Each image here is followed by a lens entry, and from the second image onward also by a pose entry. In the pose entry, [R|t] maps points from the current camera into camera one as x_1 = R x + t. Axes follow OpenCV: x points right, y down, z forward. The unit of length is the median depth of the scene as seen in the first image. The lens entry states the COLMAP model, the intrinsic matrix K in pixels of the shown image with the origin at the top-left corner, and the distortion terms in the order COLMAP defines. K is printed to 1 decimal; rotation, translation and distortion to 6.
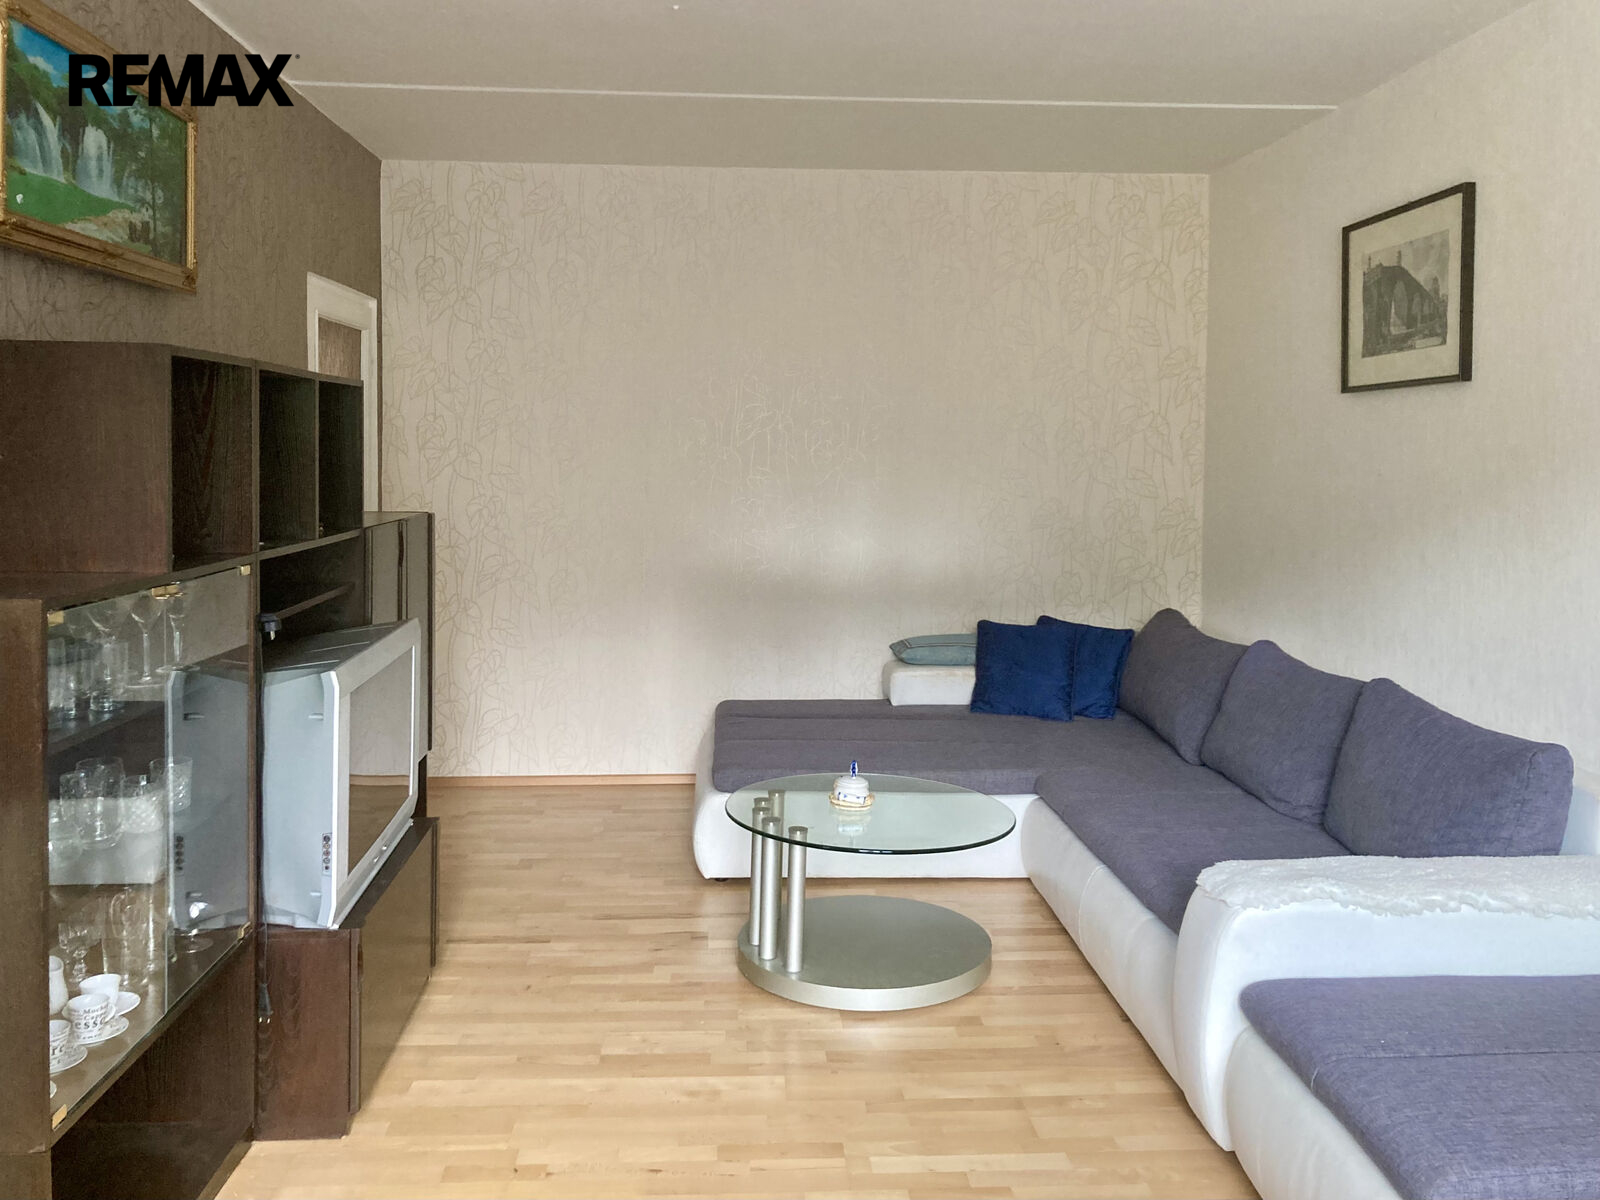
lens RADIAL K [[1297.5, 0, 800.0], [0, 1297.5, 600.0], [0, 0, 1]] dist [0.002890, -0.068802]
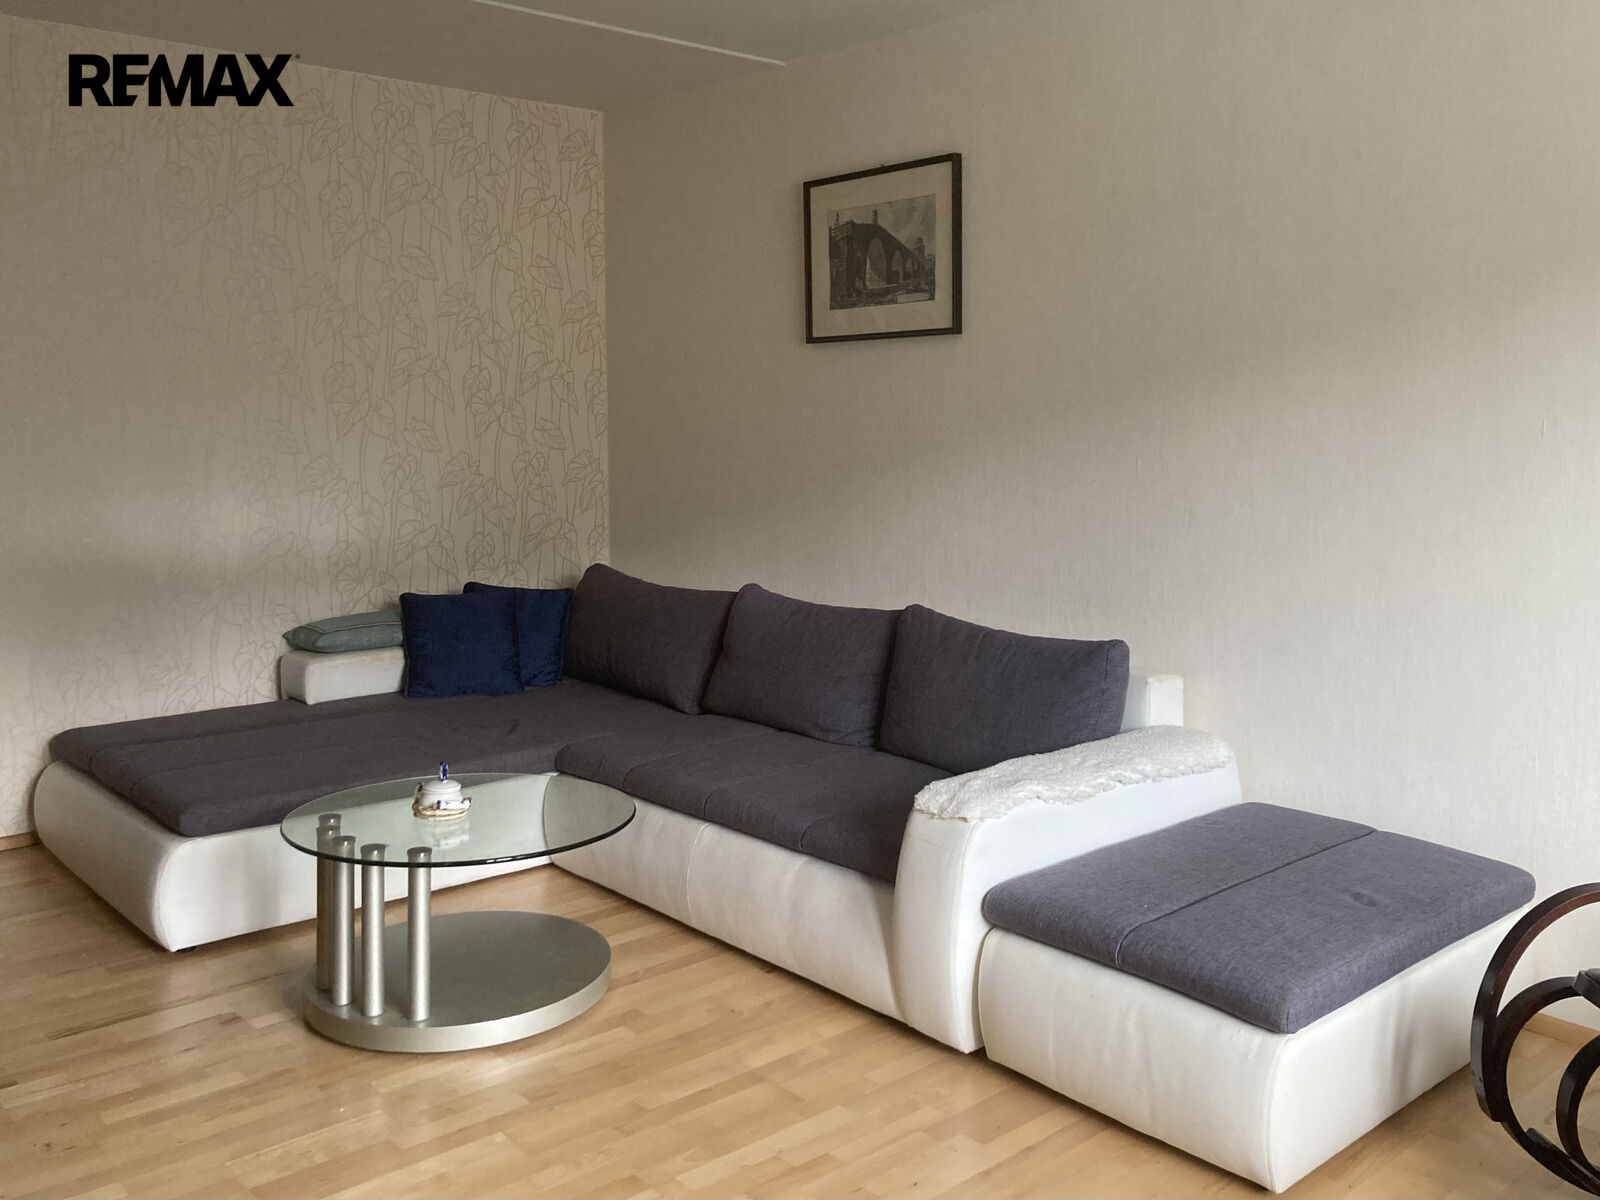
lens RADIAL K [[1372.1, 0, 800.0], [0, 1372.1, 600.0], [0, 0, 1]] dist [0.111434, -0.414225]
pose [[0.771859, -0.091433, 0.629185, -0.335454], [0.076723, 0.995768, 0.050584, -0.009416], [-0.631148, 0.009229, 0.775608, 0.147191]]
